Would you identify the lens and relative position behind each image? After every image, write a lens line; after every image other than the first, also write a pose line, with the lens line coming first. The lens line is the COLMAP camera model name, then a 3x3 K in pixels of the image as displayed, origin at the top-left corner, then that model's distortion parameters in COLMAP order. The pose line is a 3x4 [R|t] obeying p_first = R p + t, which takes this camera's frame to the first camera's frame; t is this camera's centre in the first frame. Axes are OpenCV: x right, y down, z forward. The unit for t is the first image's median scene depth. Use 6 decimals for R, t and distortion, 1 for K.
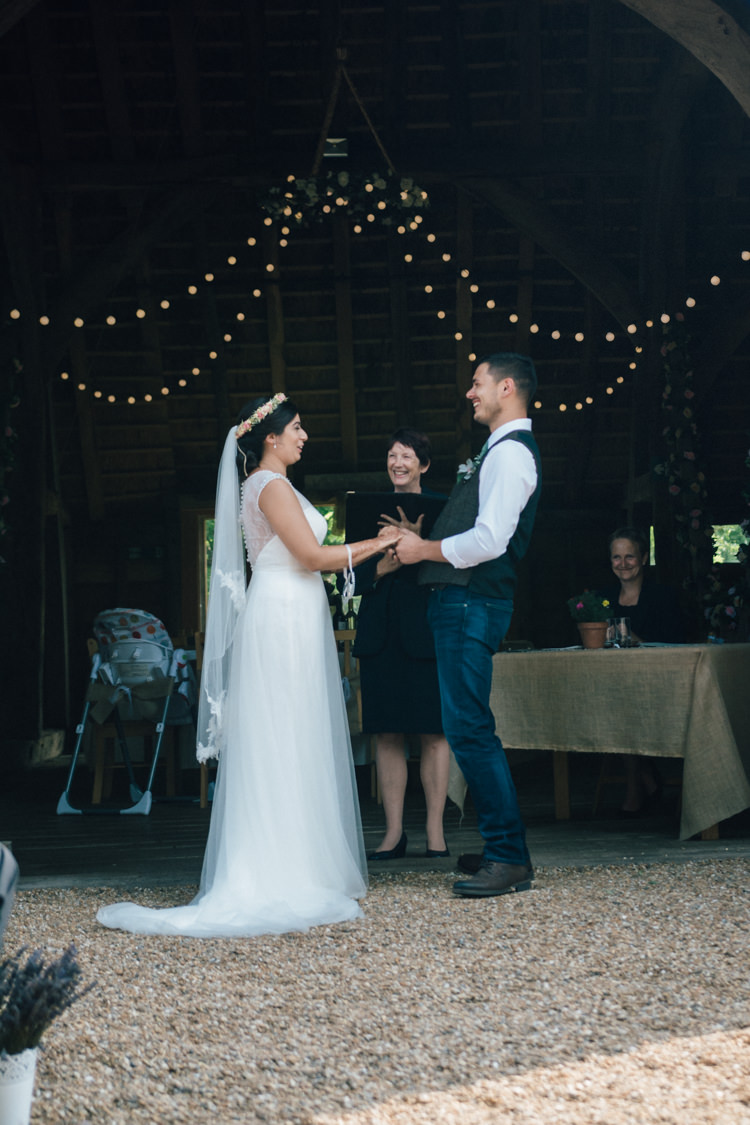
lens RADIAL K [[1927.3, 0, 446.3], [0, 1927.3, 457.2], [0, 0, 1]] dist [0.072195, 0.268140]
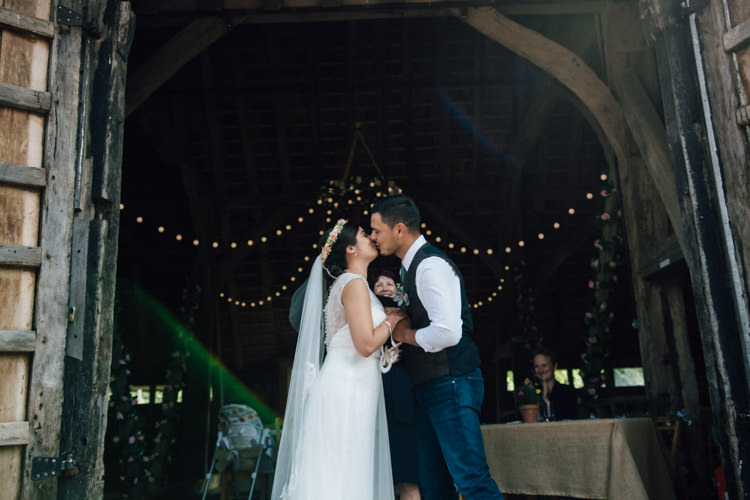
lens RADIAL K [[721.1, 0, 374.6], [0, 721.1, 247.4], [0, 0, 1]] dist [-0.005466, 0.032997]
pose [[0.999684, -0.010993, -0.022616, -0.023109], [0.007270, 0.987321, -0.158567, 0.039208], [0.024073, 0.158352, 0.987089, 0.313327]]
